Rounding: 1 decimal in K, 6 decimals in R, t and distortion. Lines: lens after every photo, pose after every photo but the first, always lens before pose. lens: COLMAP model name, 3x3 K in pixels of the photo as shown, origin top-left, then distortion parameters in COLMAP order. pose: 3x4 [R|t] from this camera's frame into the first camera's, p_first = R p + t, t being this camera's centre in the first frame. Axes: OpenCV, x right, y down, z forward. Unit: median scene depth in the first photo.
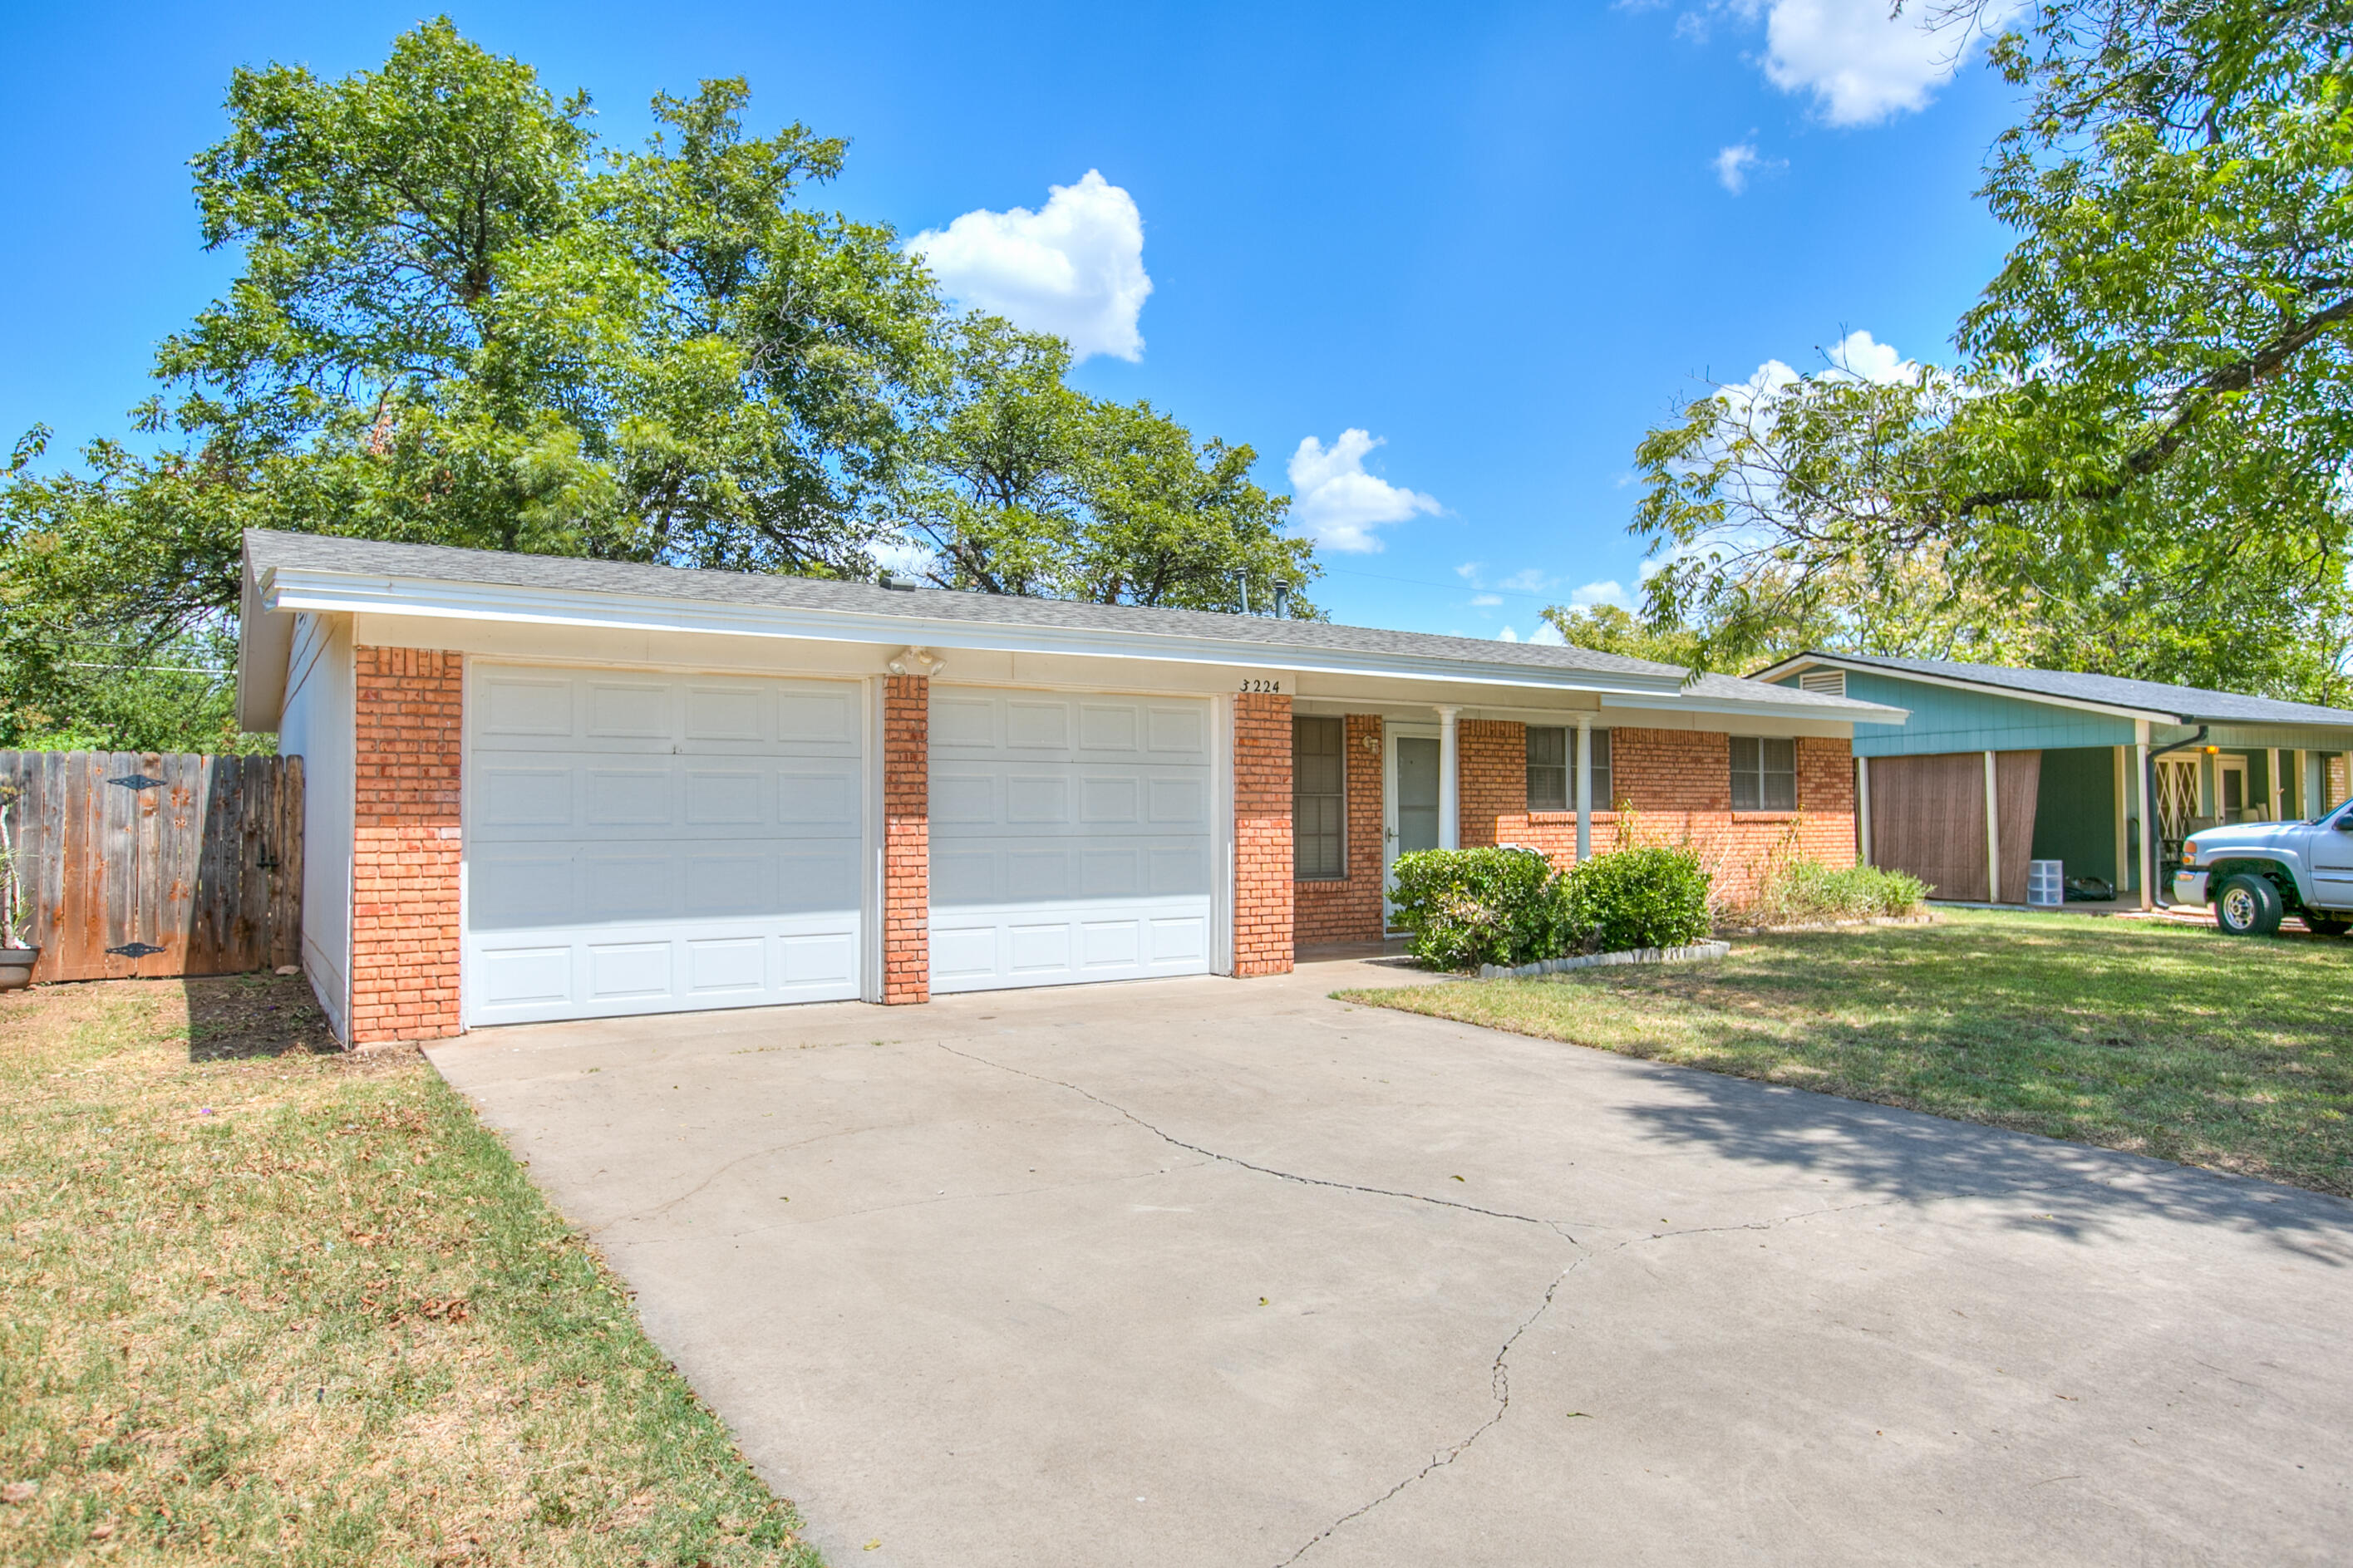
lens RADIAL K [[1469.1, 0, 1176.6], [0, 1469.1, 782.6], [0, 0, 1]] dist [-0.005311, -0.002724]
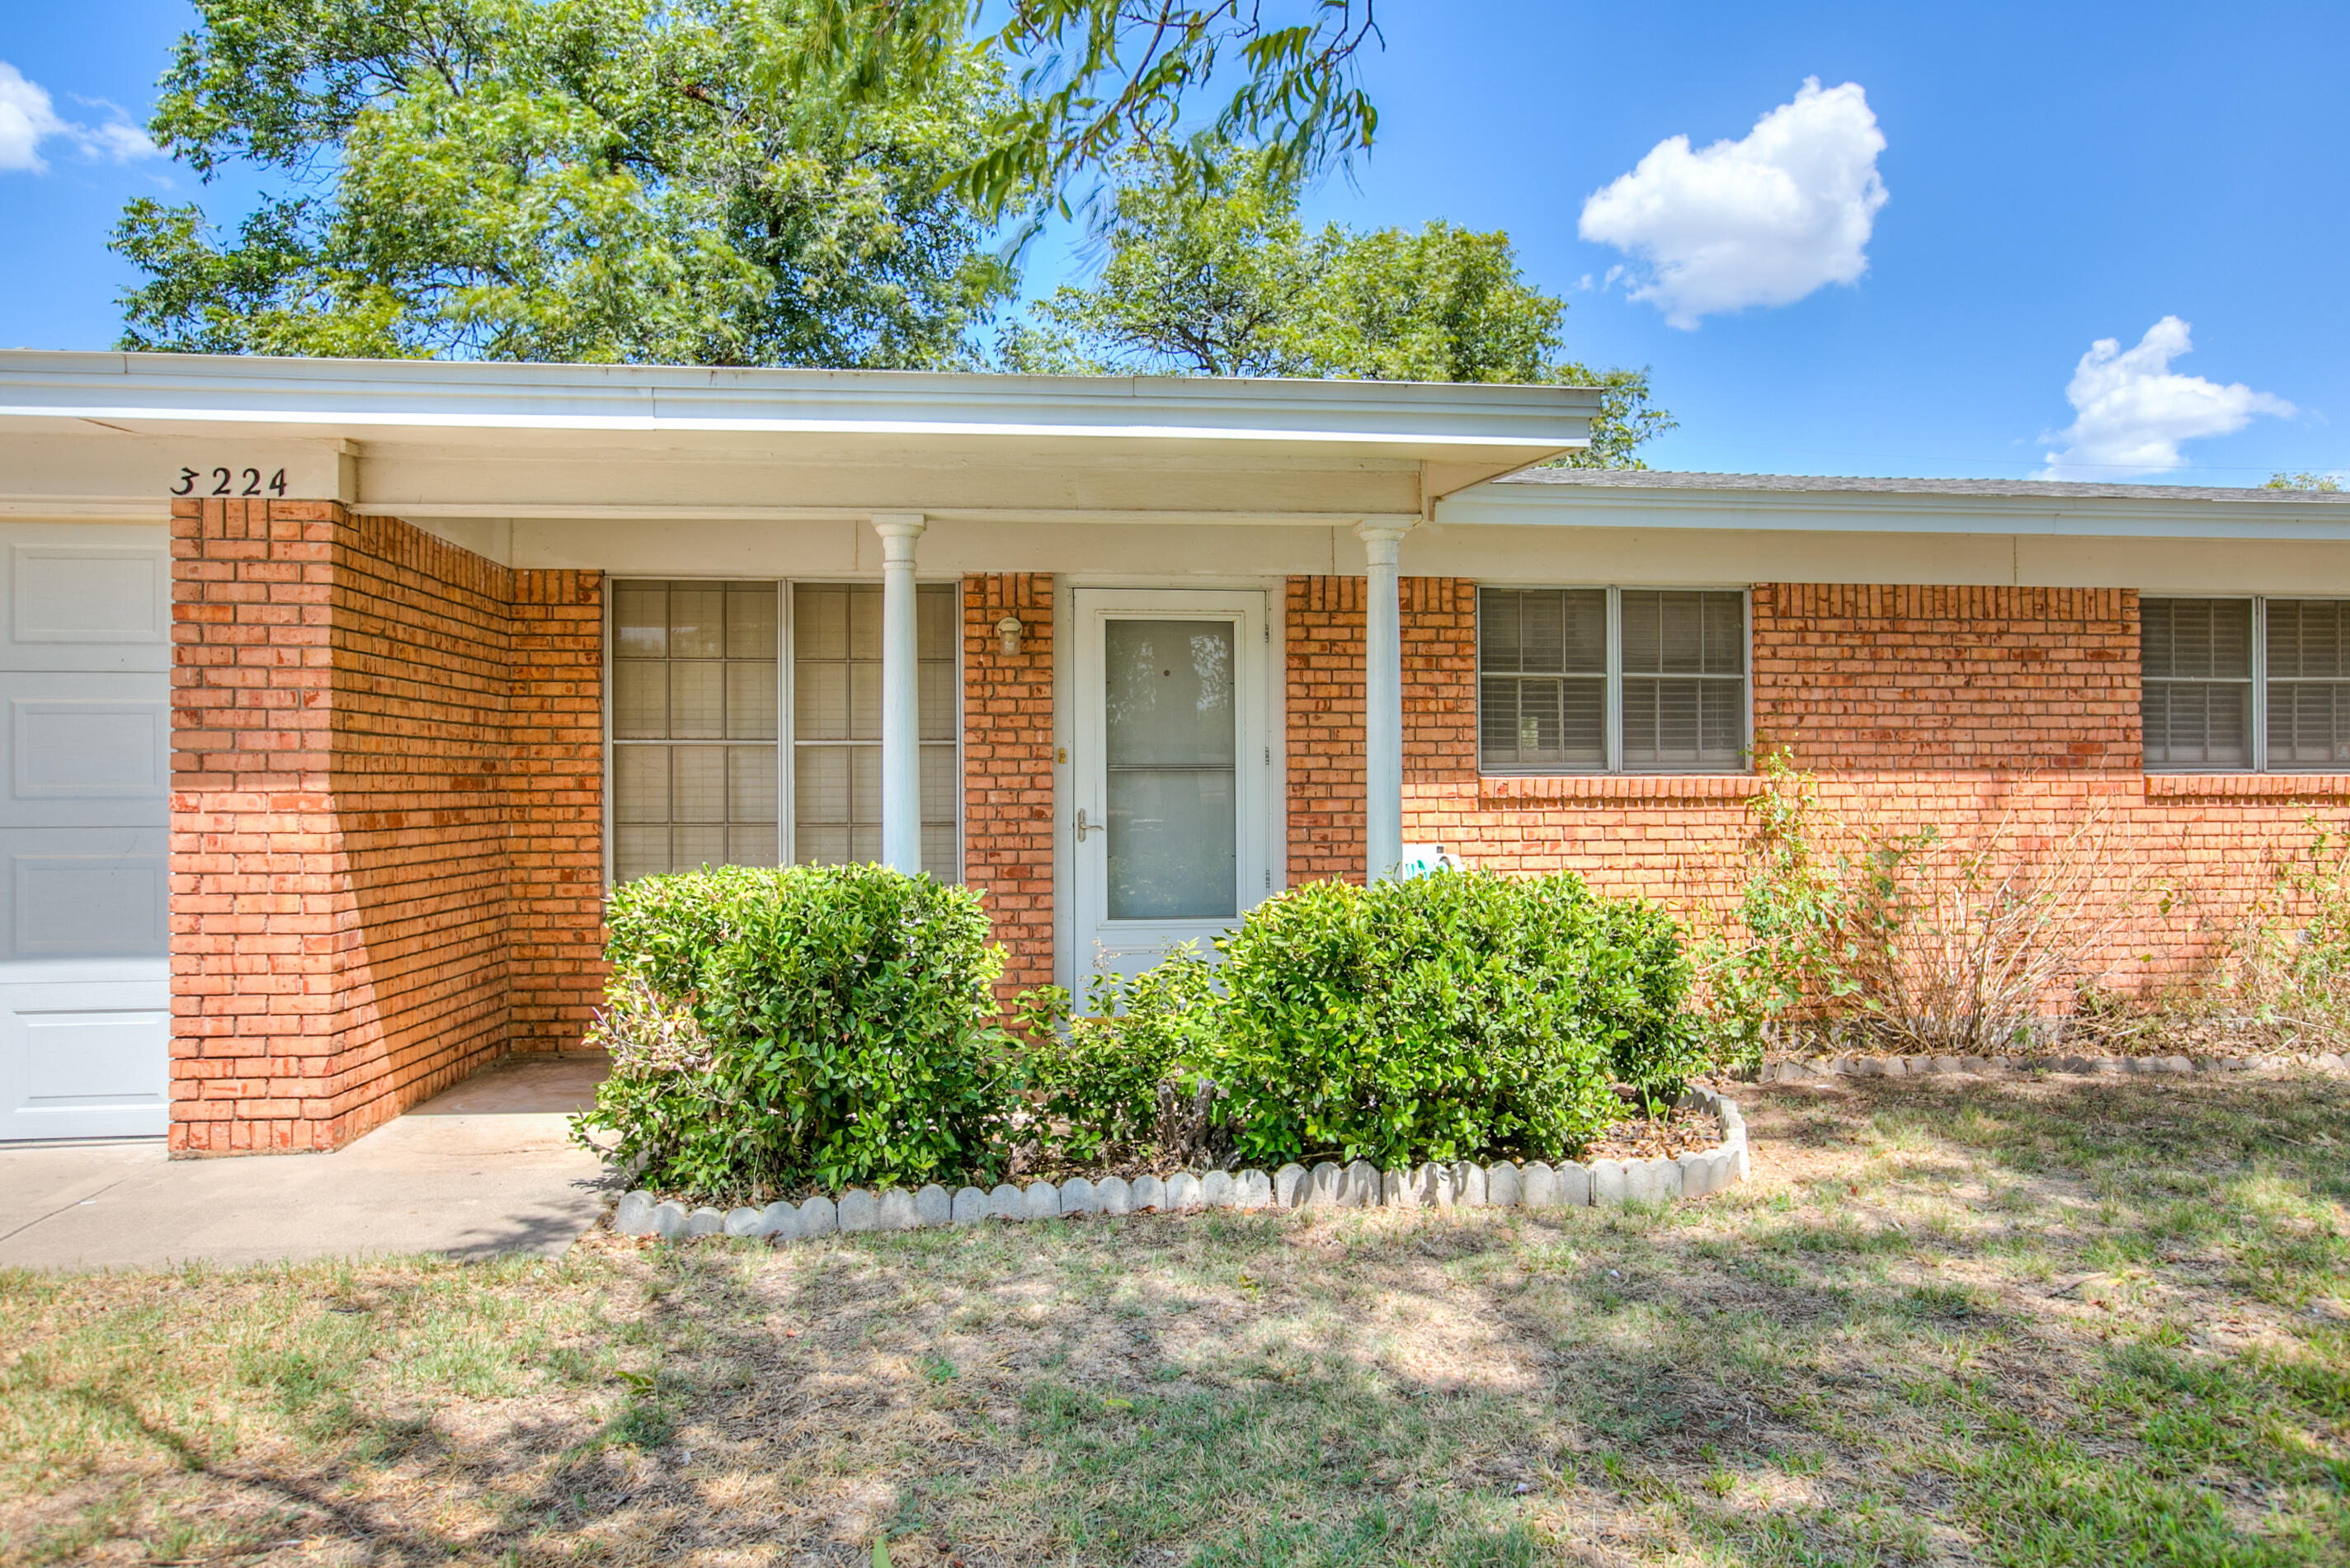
lens RADIAL K [[1467.4, 0, 1175.5], [0, 1467.4, 786.2], [0, 0, 1]] dist [-0.005311, -0.002724]
pose [[0.883483, -0.007323, -0.468406, 0.335561], [0.014156, 0.999839, 0.011070, 0.015094], [0.468250, -0.016411, 0.883444, 0.502188]]
